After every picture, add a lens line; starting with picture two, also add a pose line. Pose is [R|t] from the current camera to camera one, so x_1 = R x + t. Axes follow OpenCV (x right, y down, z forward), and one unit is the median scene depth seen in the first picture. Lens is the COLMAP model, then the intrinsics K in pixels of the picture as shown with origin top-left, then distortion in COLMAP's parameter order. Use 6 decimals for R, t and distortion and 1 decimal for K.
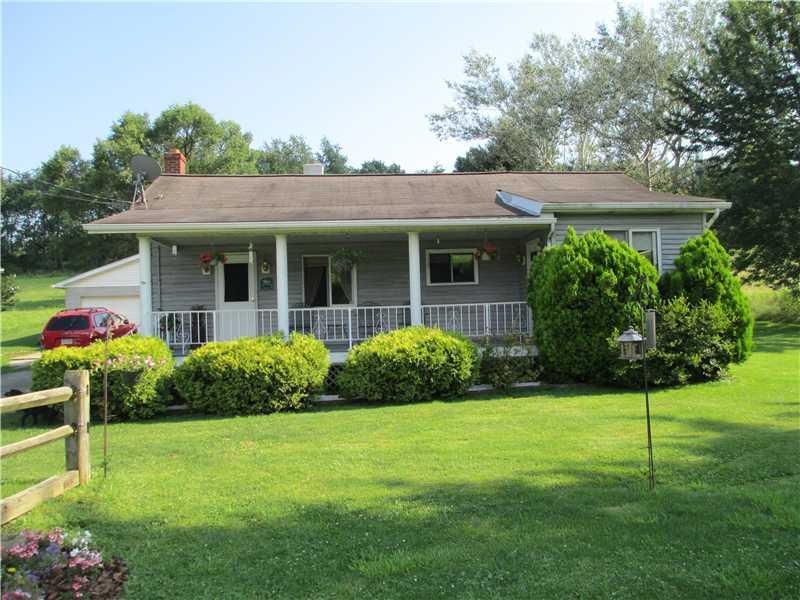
lens RADIAL K [[666.1, 0, 398.5], [0, 666.1, 300.6], [0, 0, 1]] dist [-0.076743, 0.059172]
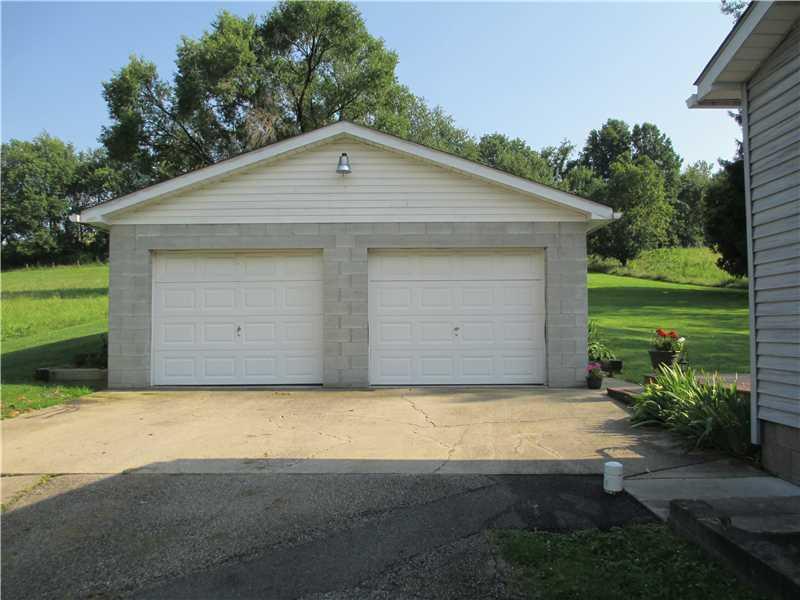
lens RADIAL K [[666.1, 0, 398.5], [0, 666.1, 300.6], [0, 0, 1]] dist [-0.076743, 0.059172]
pose [[0.995068, 0.015600, -0.097963, -0.597191], [-0.015791, 0.999875, -0.001183, 0.032161], [0.097932, 0.002724, 0.995189, 1.243733]]
